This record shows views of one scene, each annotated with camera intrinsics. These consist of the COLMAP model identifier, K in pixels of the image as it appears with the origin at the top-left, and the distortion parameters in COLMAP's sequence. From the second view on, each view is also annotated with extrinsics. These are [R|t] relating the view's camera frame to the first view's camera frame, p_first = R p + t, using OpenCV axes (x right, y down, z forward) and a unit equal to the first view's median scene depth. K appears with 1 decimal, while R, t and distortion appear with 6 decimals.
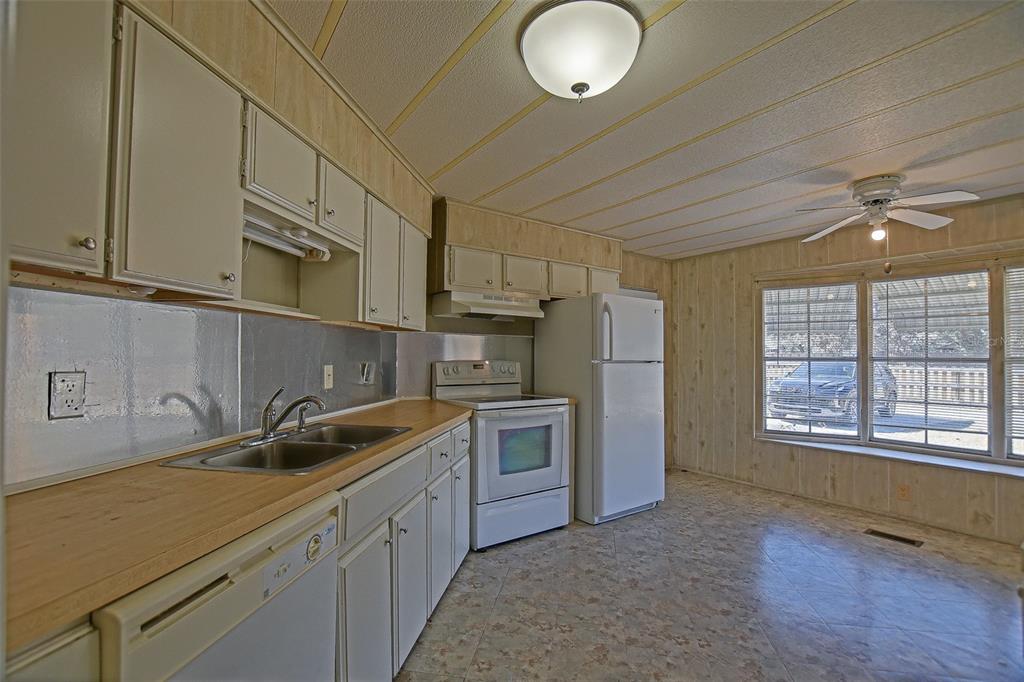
lens RADIAL K [[455.9, 0, 495.2], [0, 455.9, 338.9], [0, 0, 1]] dist [-0.031470, 0.003404]
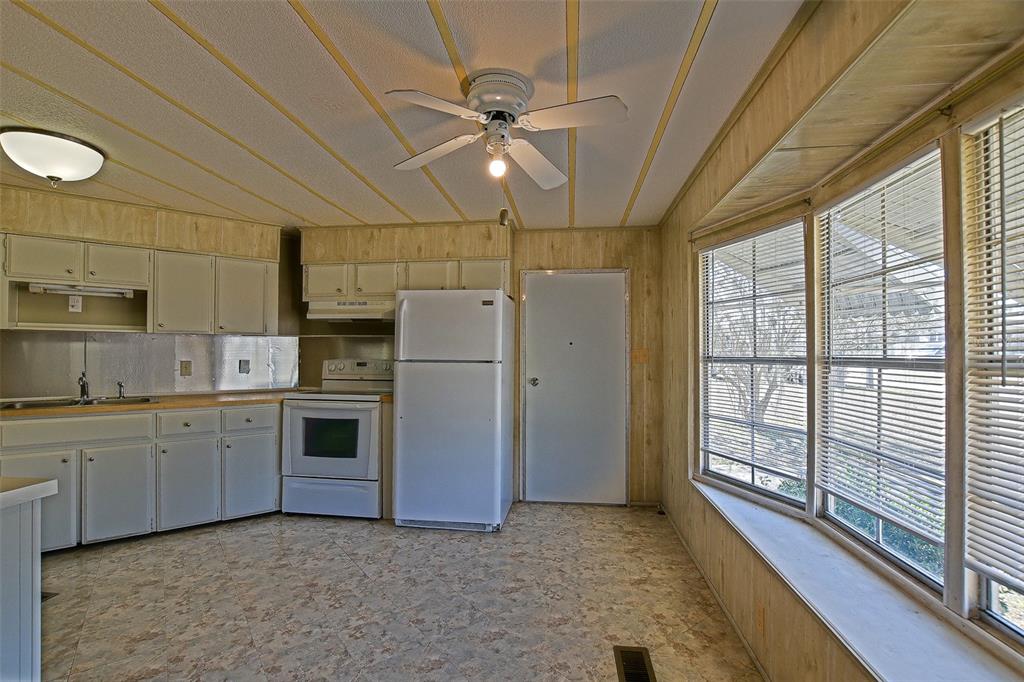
lens RADIAL K [[455.9, 0, 498.0], [0, 455.9, 349.5], [0, 0, 1]] dist [-0.031470, 0.003404]
pose [[0.744557, -0.014092, -0.667410, 1.091538], [0.021130, 0.999774, 0.002463, 0.030264], [0.667225, -0.015936, 0.744686, 0.436634]]
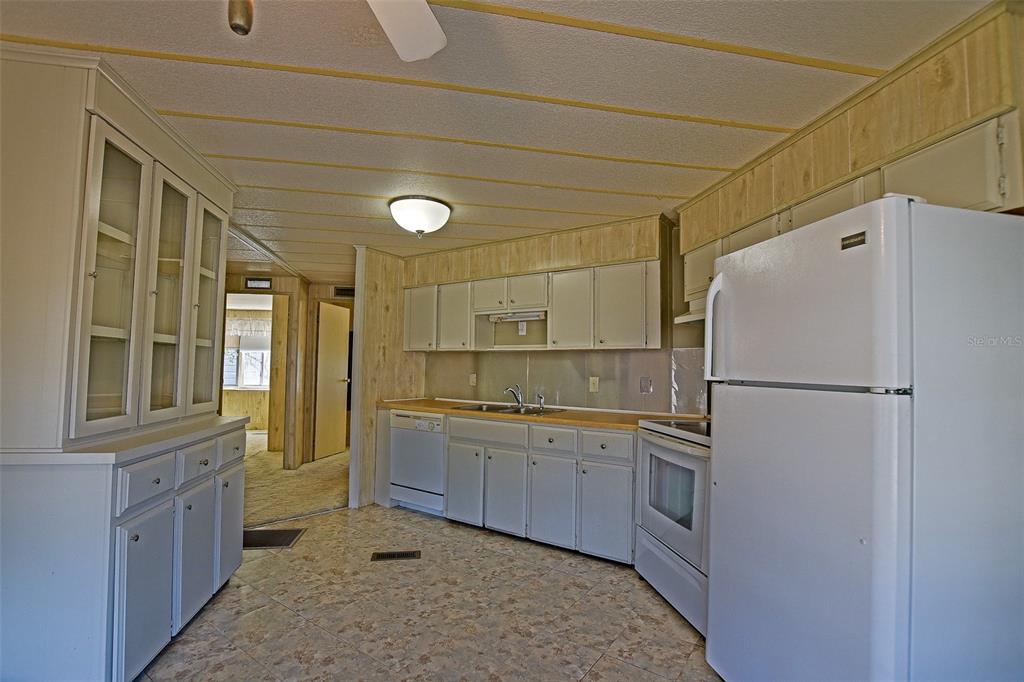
lens RADIAL K [[455.9, 0, 520.3], [0, 455.9, 348.4], [0, 0, 1]] dist [-0.031470, 0.003404]
pose [[-0.381793, -0.057881, -0.922433, 0.875615], [0.004377, 0.997913, -0.064429, 0.046590], [0.924237, -0.028636, -0.380743, 1.037772]]
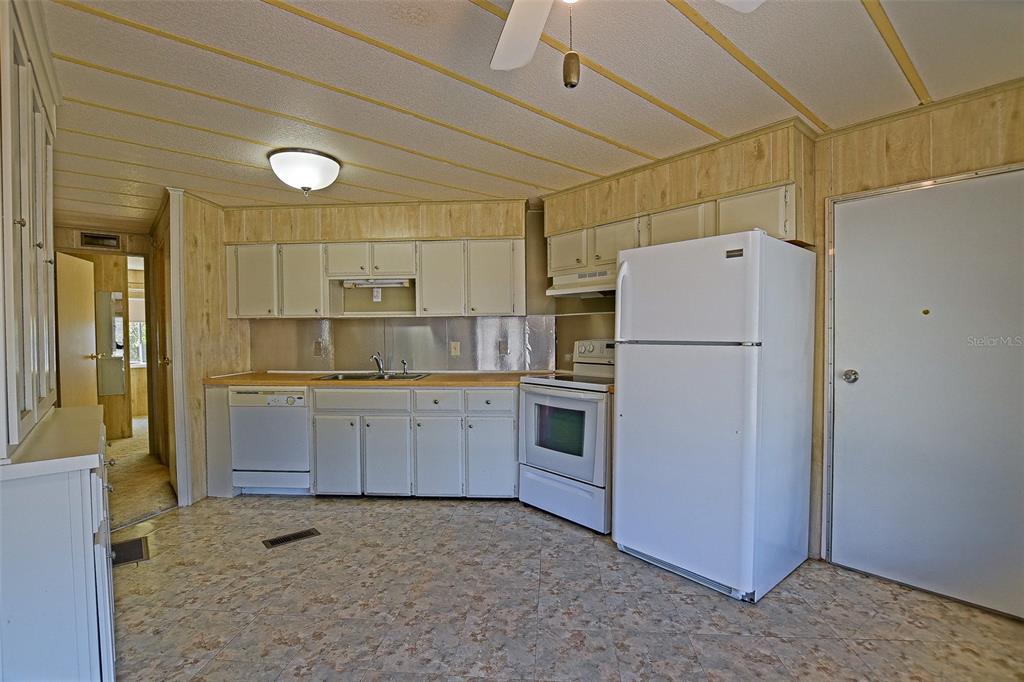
lens RADIAL K [[464.8, 0, 518.4], [0, 464.8, 347.2], [0, 0, 1]] dist [-0.032520, 0.003853]
pose [[0.132646, 0.016999, -0.991018, 1.022433], [0.033874, 0.999191, 0.021674, 0.038343], [0.990585, -0.036445, 0.131963, 0.766363]]
